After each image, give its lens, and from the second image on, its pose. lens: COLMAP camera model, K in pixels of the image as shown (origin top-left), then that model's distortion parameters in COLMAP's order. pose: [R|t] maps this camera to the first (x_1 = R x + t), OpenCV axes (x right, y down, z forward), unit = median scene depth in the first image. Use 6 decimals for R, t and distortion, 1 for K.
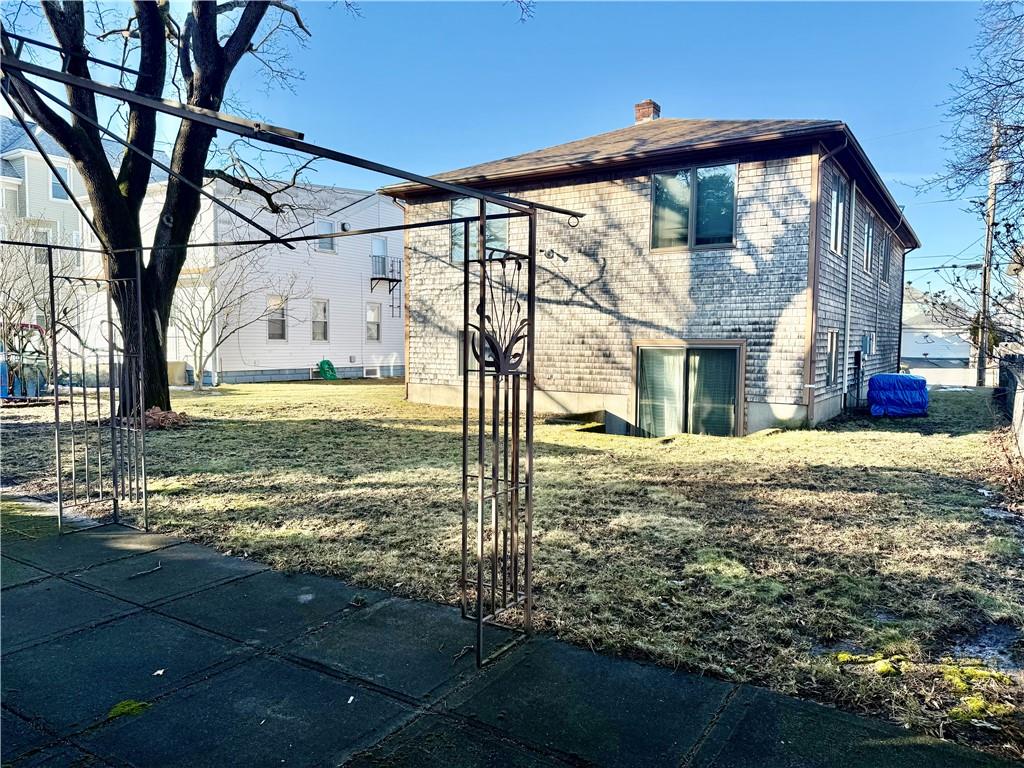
lens RADIAL K [[717.5, 0, 512.7], [0, 717.5, 387.4], [0, 0, 1]] dist [0.004780, 0.000850]
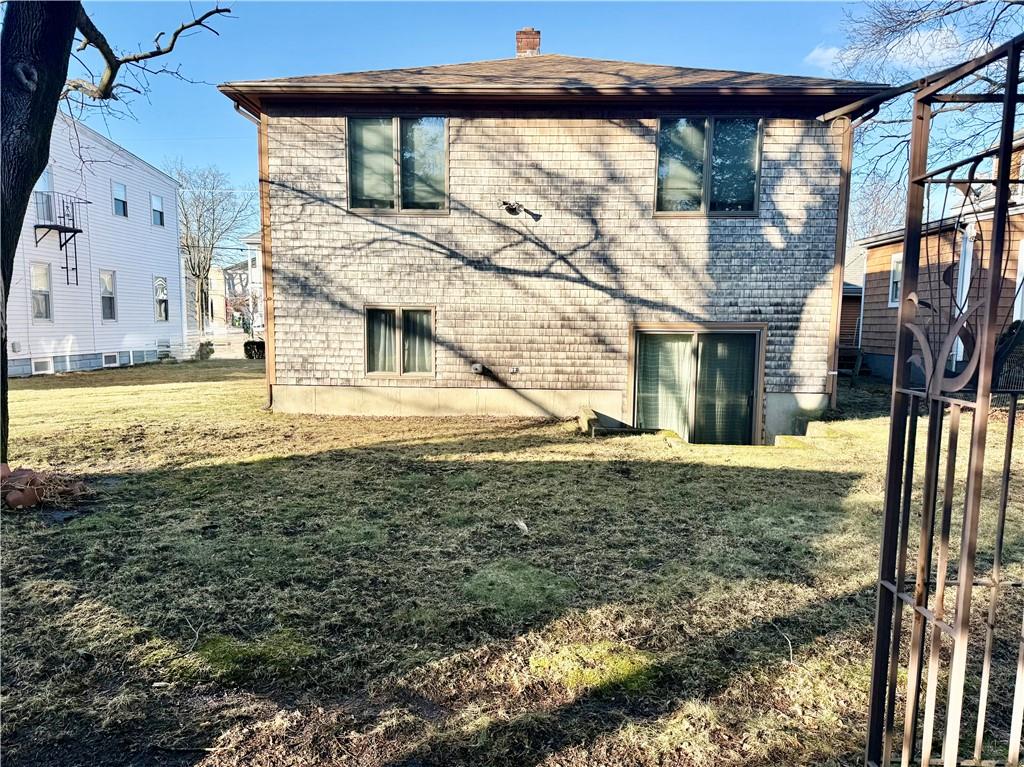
lens RADIAL K [[760.9, 0, 527.0], [0, 760.9, 409.6], [0, 0, 1]] dist [0.004037, -0.023078]
pose [[0.848664, -0.061211, 0.525378, -0.401155], [0.030914, 0.997323, 0.066260, -0.029124], [-0.528028, -0.039990, 0.848285, 0.329829]]
